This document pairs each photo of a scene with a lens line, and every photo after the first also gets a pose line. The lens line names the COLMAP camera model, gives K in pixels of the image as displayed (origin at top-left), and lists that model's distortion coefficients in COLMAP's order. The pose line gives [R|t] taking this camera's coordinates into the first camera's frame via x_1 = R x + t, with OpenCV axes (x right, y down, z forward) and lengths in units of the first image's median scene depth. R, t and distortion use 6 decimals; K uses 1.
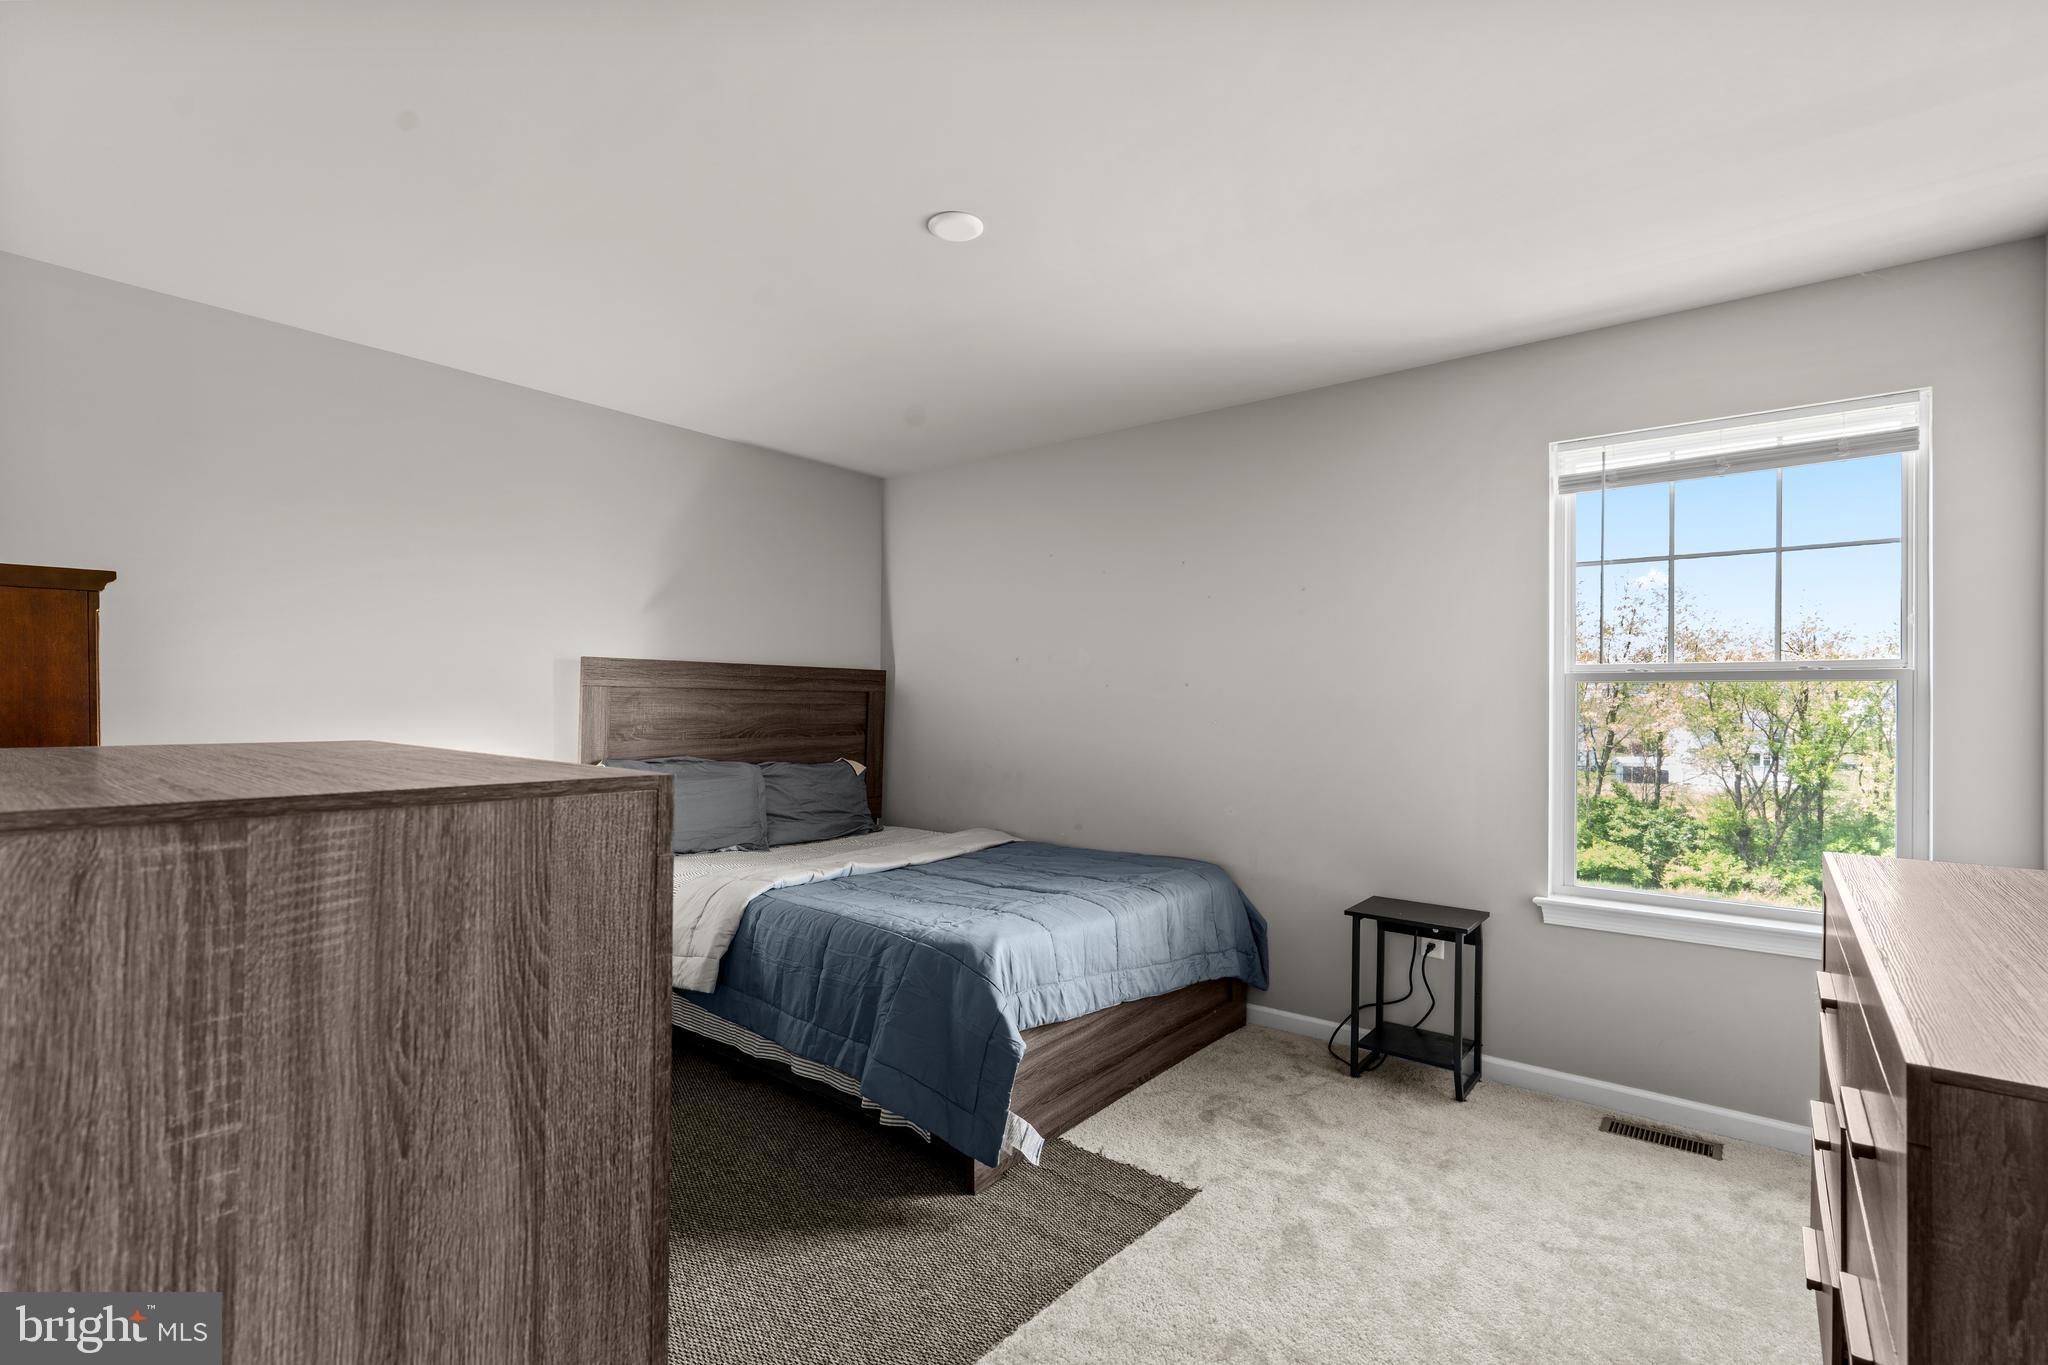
lens RADIAL K [[949.6, 0, 1017.1], [0, 949.6, 684.7], [0, 0, 1]] dist [-0.001282, -0.000117]
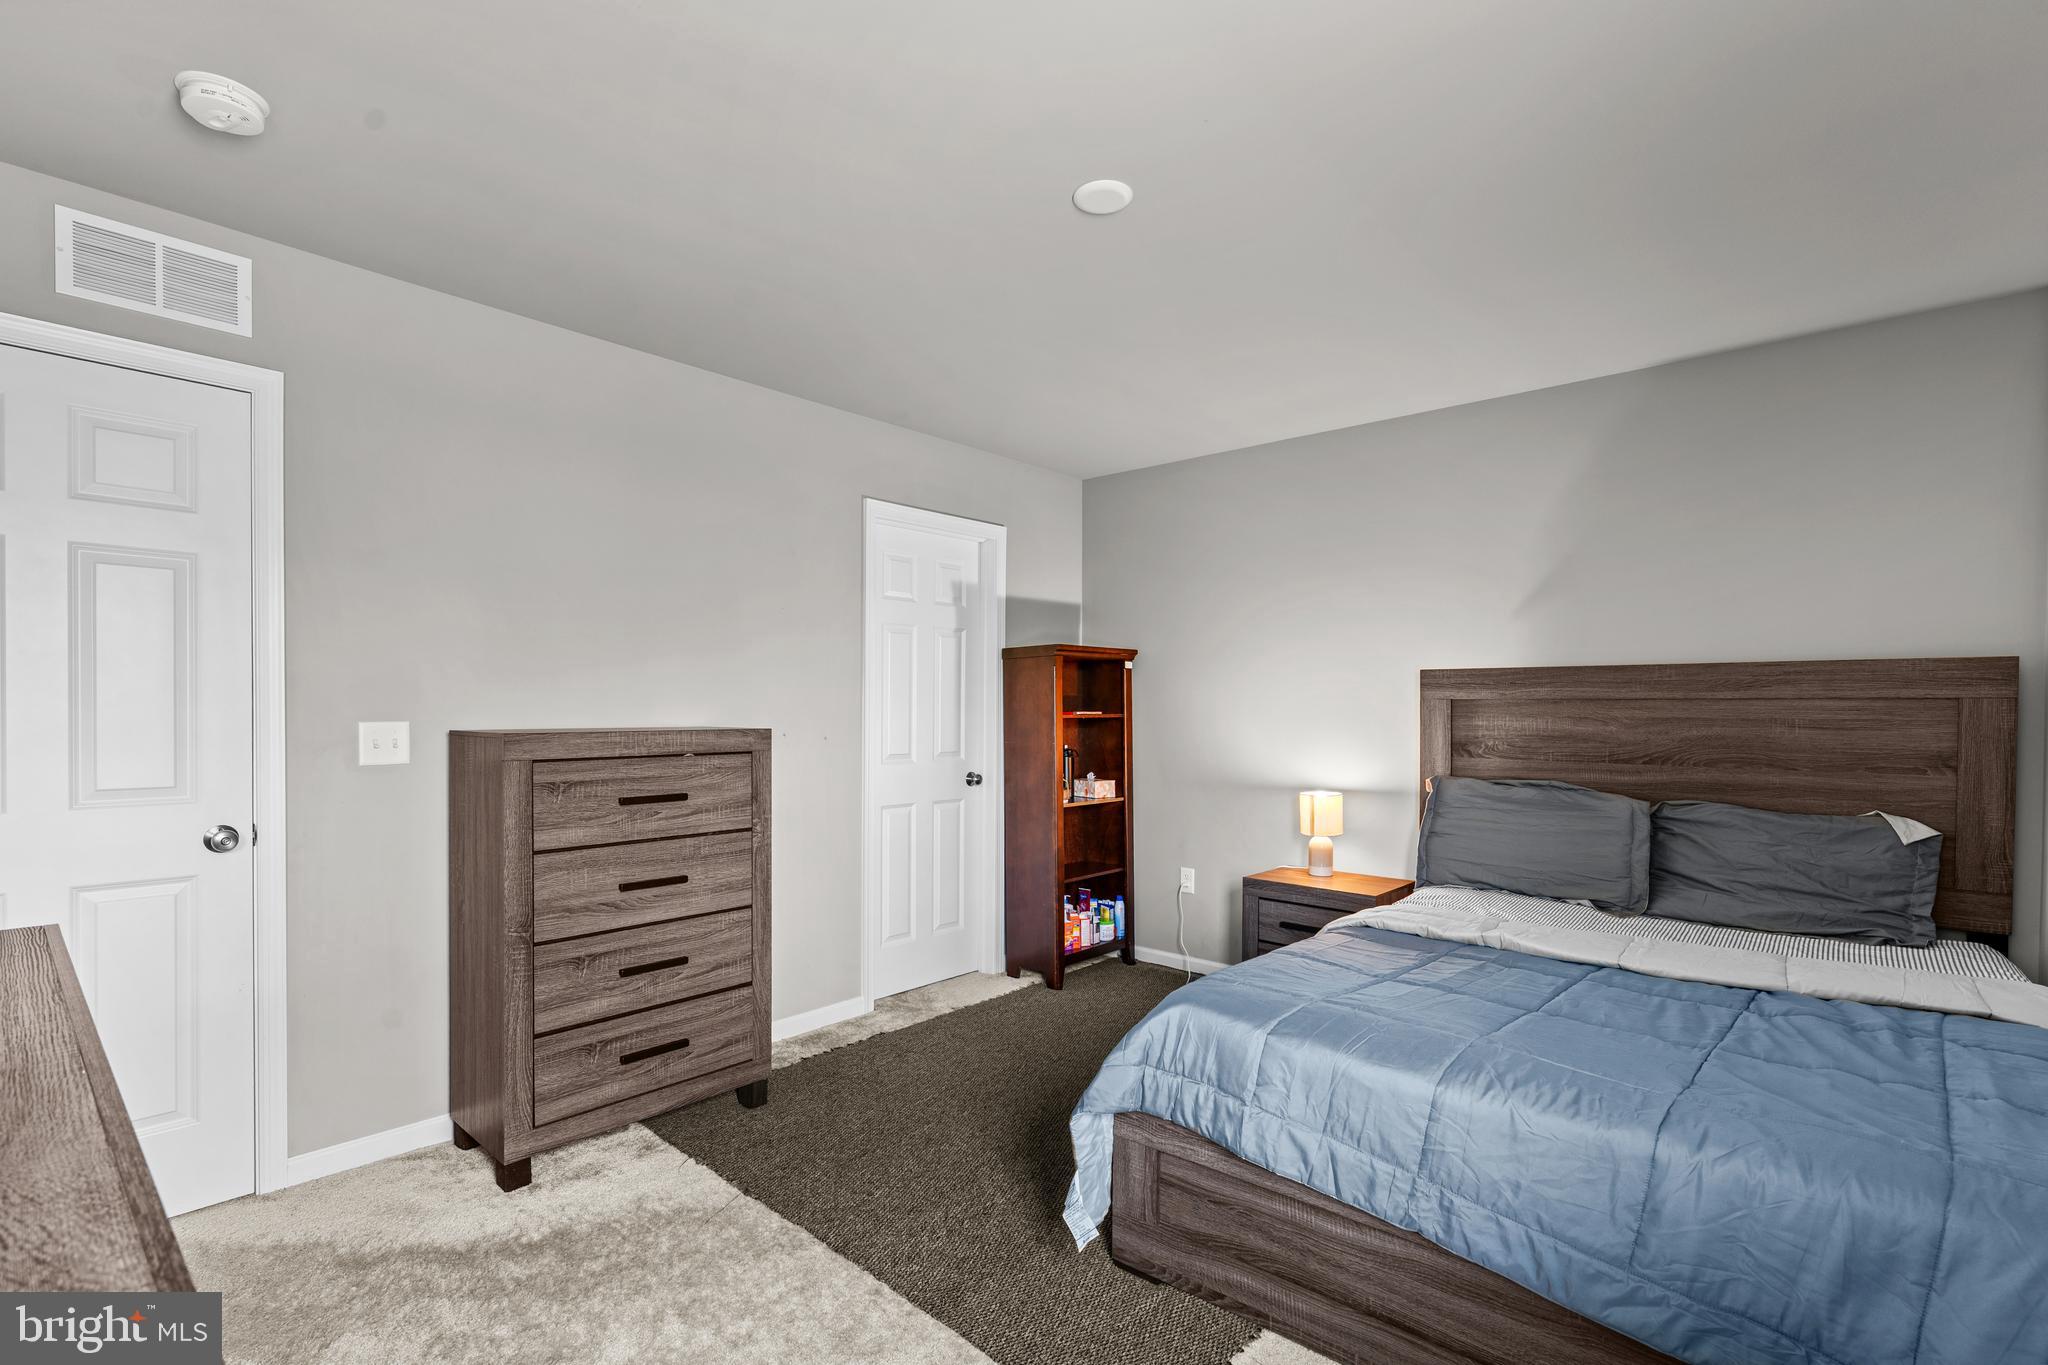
lens RADIAL K [[949.6, 0, 1018.3], [0, 949.6, 701.1], [0, 0, 1]] dist [-0.001282, -0.000117]
pose [[-0.060441, -0.019923, -0.997973, 0.516276], [0.010065, 0.999738, -0.020568, 0.018003], [0.998121, -0.011288, -0.060225, 0.588643]]
